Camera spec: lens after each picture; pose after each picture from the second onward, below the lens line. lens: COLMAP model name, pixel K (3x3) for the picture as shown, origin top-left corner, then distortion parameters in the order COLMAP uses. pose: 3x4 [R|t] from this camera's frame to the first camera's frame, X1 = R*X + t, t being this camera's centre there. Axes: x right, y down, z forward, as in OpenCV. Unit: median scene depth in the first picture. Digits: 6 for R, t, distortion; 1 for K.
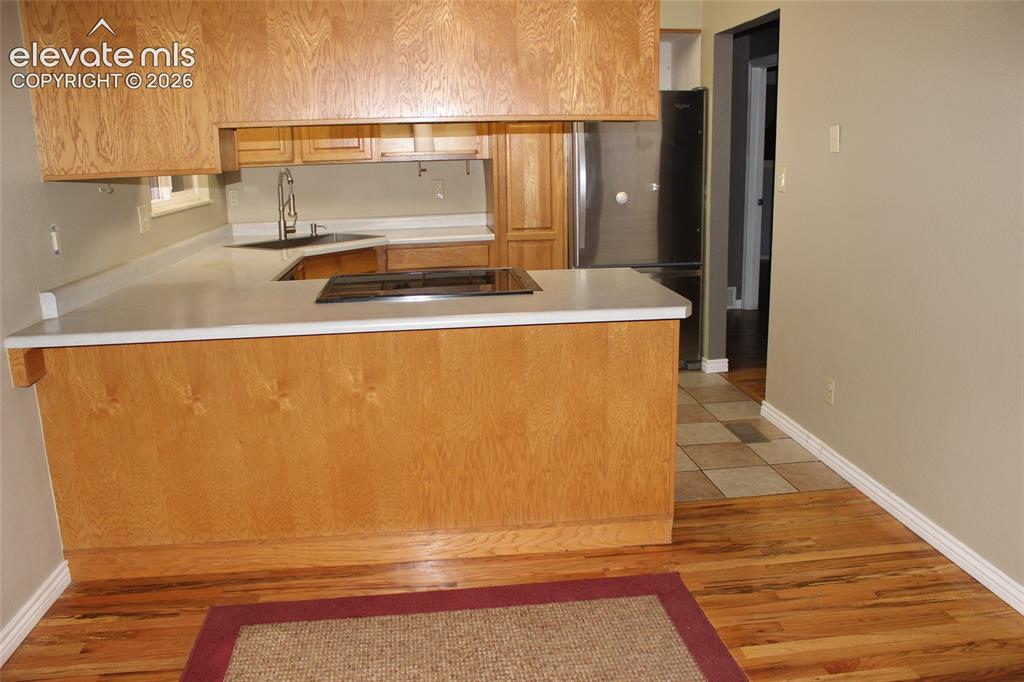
lens RADIAL K [[840.9, 0, 513.2], [0, 840.9, 343.0], [0, 0, 1]] dist [-0.161100, 0.109574]
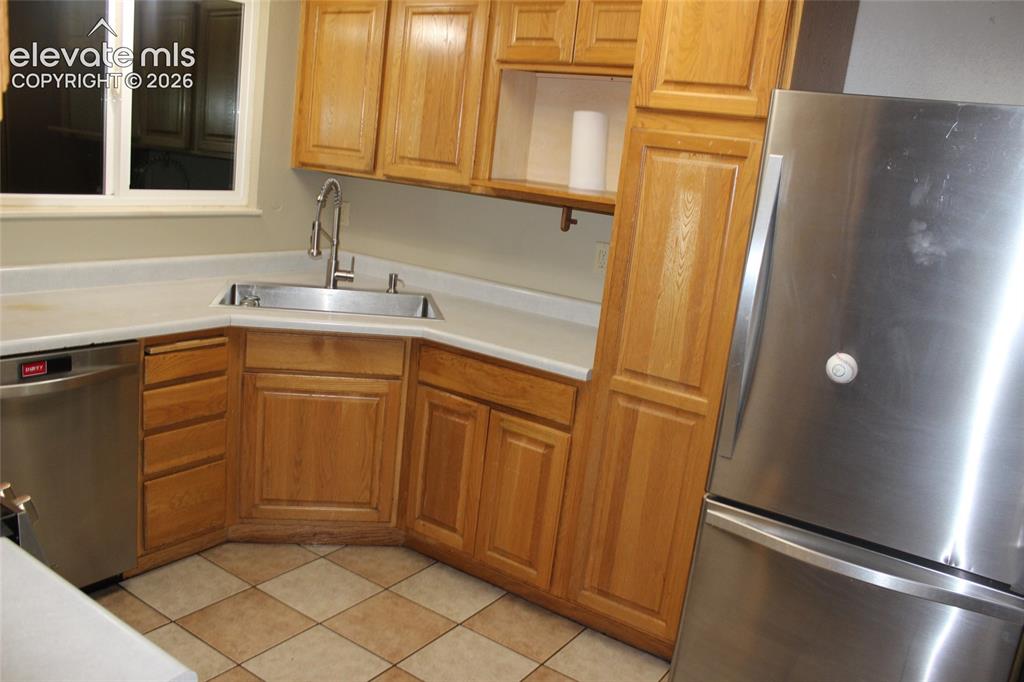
lens RADIAL K [[840.9, 0, 503.5], [0, 840.9, 349.0], [0, 0, 1]] dist [-0.161100, 0.109574]
pose [[0.755949, 0.250602, -0.604764, 0.233606], [-0.267693, 0.961392, 0.063767, -0.158472], [0.597396, 0.113687, 0.793848, 0.571842]]
